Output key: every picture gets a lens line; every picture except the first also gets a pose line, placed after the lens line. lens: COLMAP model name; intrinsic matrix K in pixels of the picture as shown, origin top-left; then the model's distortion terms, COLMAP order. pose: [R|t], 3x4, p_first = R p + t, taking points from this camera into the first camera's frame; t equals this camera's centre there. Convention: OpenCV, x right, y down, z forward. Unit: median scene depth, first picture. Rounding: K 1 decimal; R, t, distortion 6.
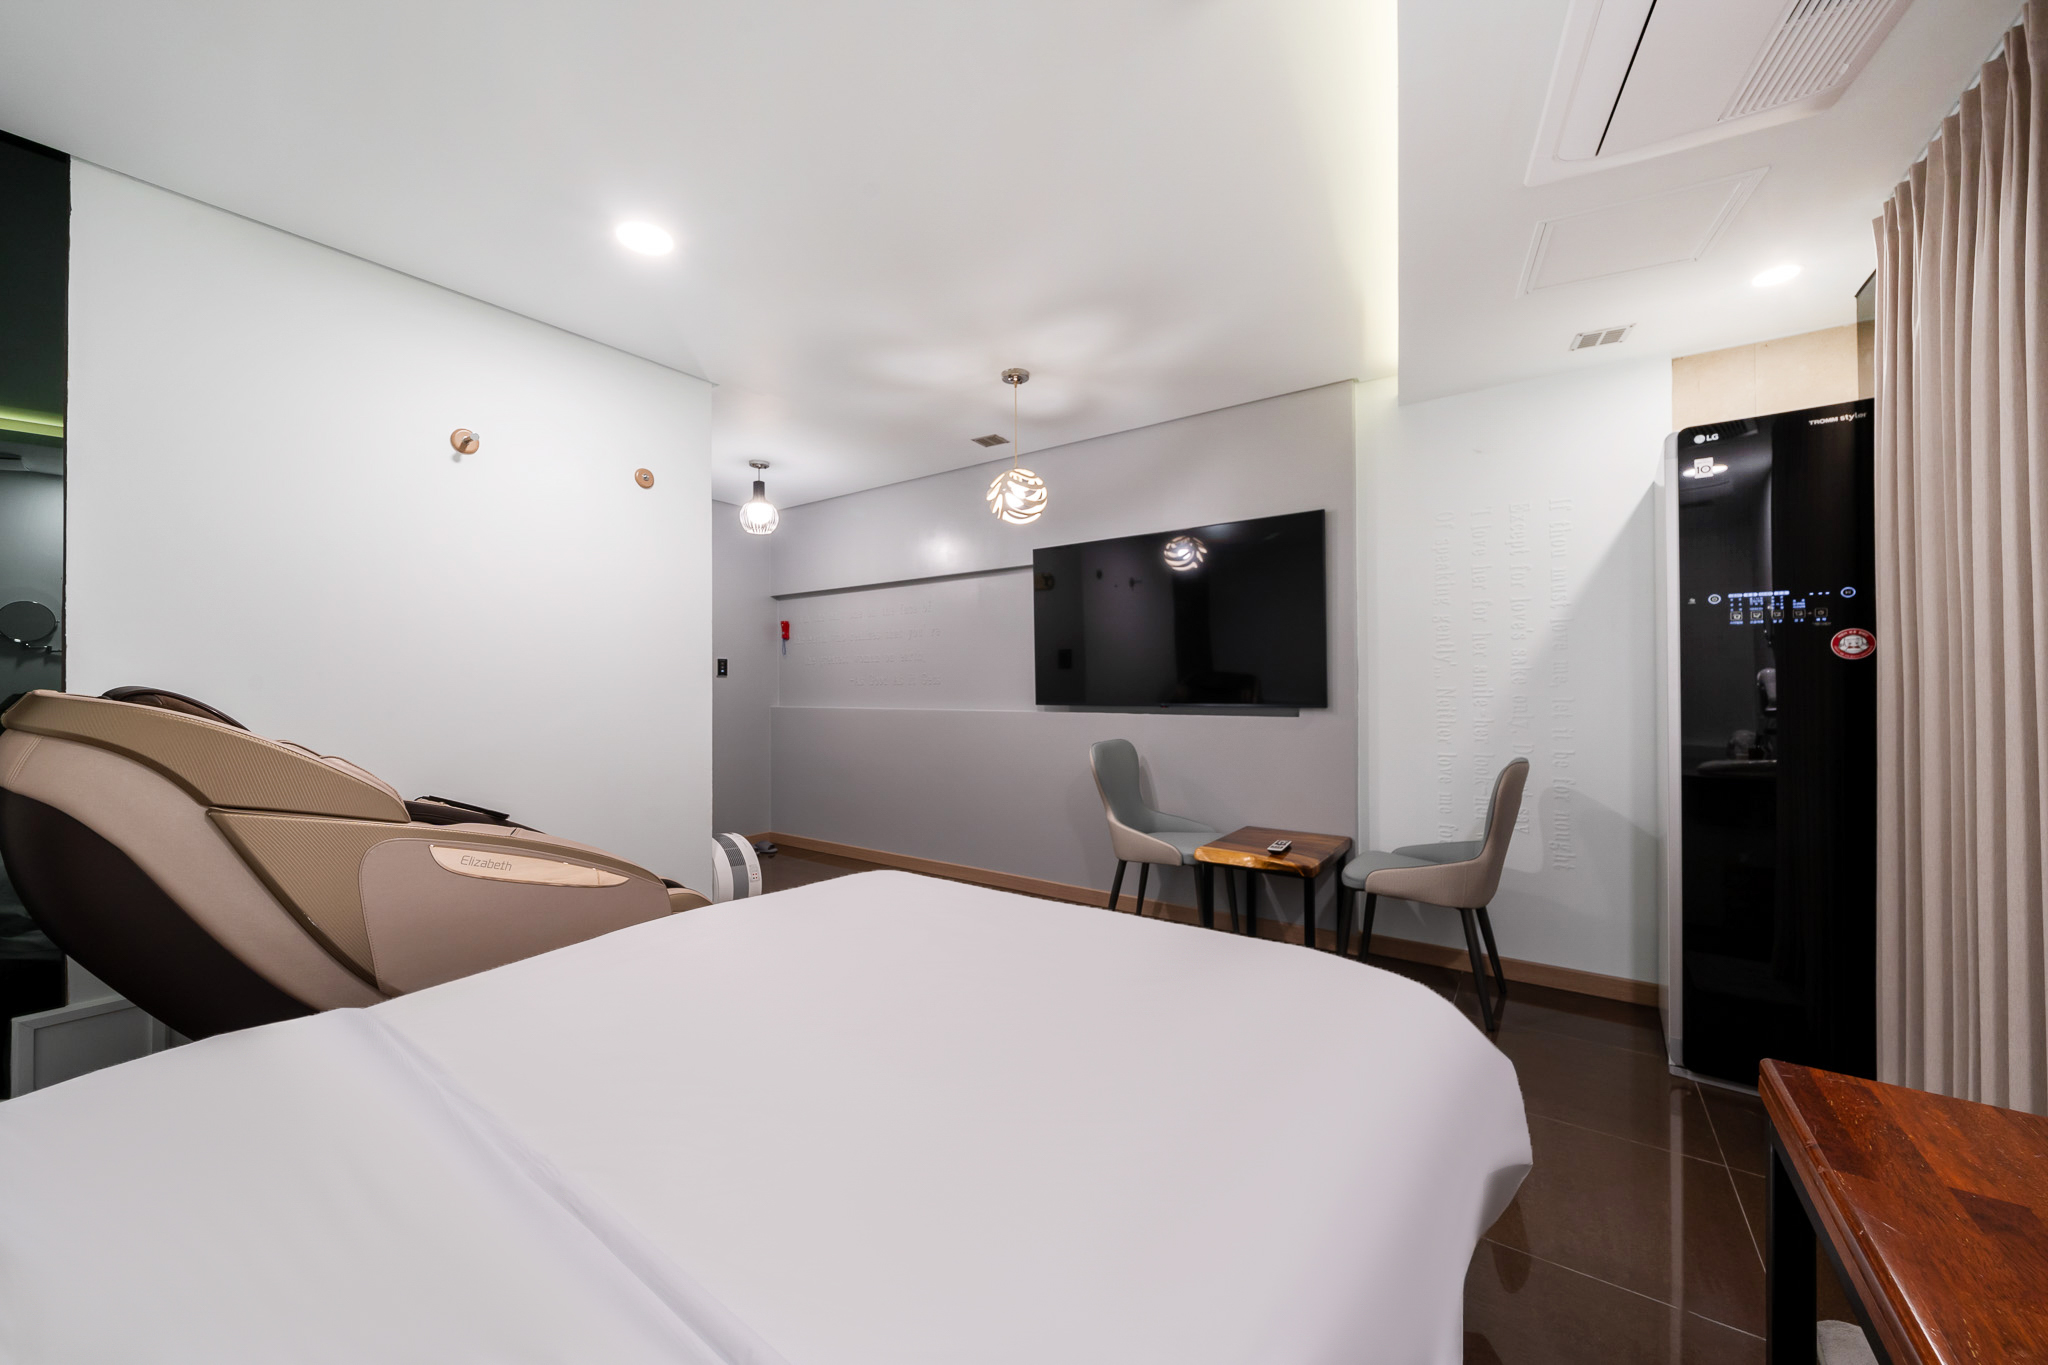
lens RADIAL K [[713.0, 0, 1024.0], [0, 713.0, 682.5], [0, 0, 1]] dist [-0.001915, -0.000187]
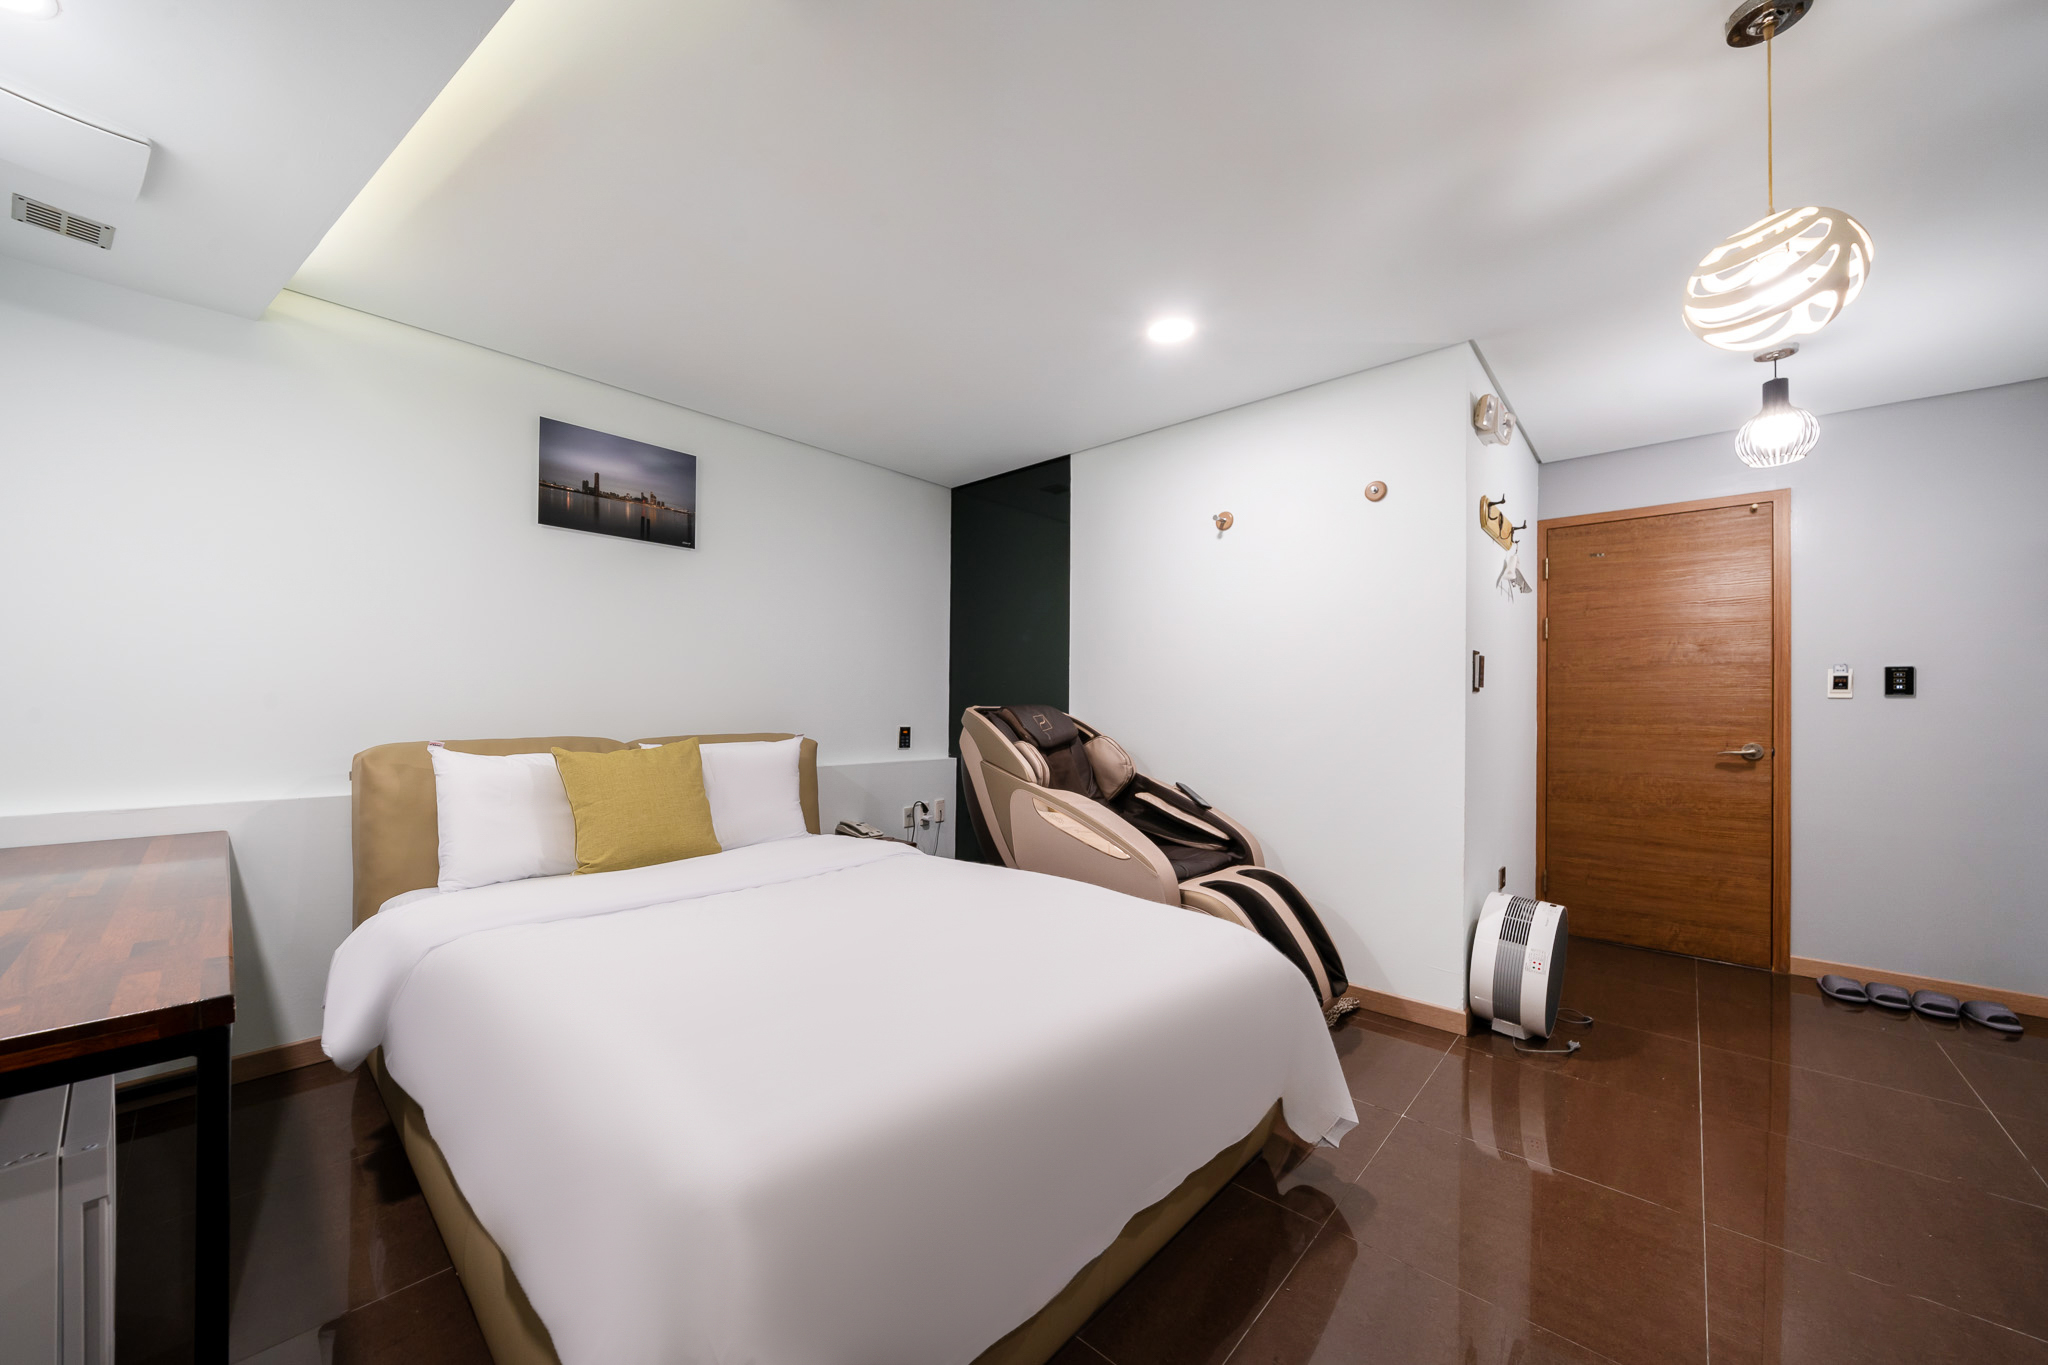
lens RADIAL K [[743.6, 0, 1022.5], [0, 743.6, 706.8], [0, 0, 1]] dist [-0.000830, -0.000091]
pose [[-0.100718, 0.009149, -0.994873, 0.419938], [-0.007846, 0.999919, 0.009990, 0.000490], [0.994884, 0.008812, -0.100638, 0.494300]]
